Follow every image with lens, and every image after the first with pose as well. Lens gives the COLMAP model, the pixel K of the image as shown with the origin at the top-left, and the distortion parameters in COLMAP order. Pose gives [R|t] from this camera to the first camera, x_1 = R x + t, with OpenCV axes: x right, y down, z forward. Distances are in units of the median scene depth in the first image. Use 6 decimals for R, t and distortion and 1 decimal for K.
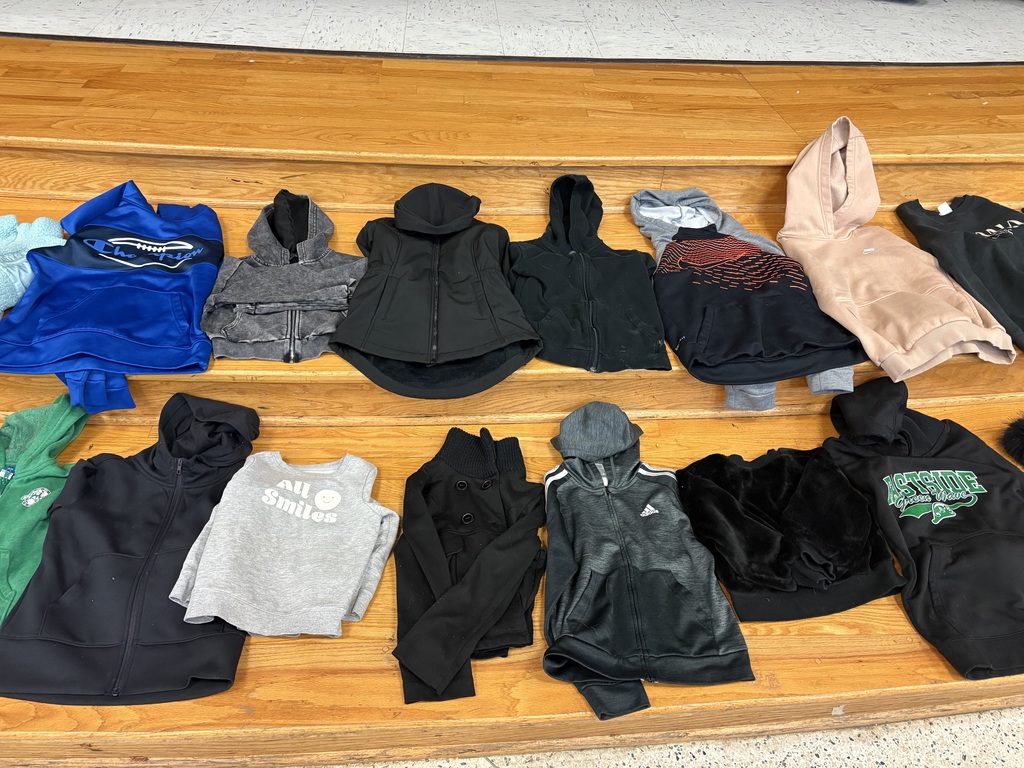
lens RADIAL K [[763.7, 0, 512.0], [0, 763.7, 384.0], [0, 0, 1]] dist [0.059090, -0.079694]
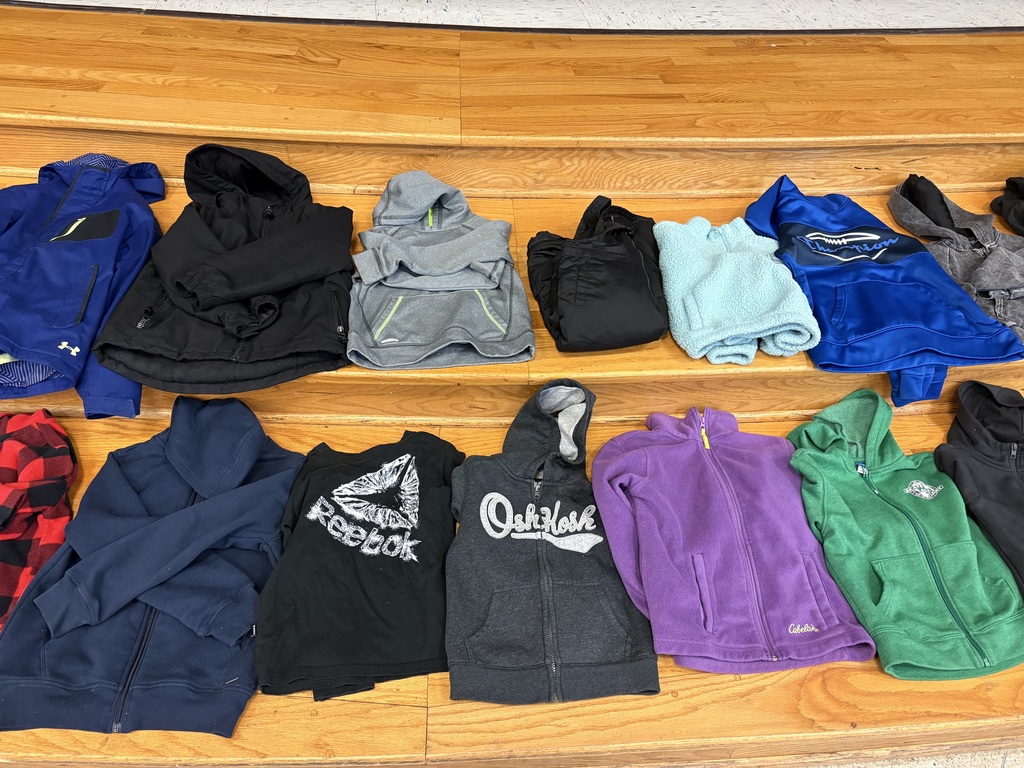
lens RADIAL K [[763.7, 0, 512.0], [0, 763.7, 384.0], [0, 0, 1]] dist [0.059090, -0.079694]
pose [[0.997332, -0.065370, 0.032503, -0.876635], [0.063740, 0.996769, 0.048882, -0.060322], [-0.035593, -0.046680, 0.998276, -0.011720]]
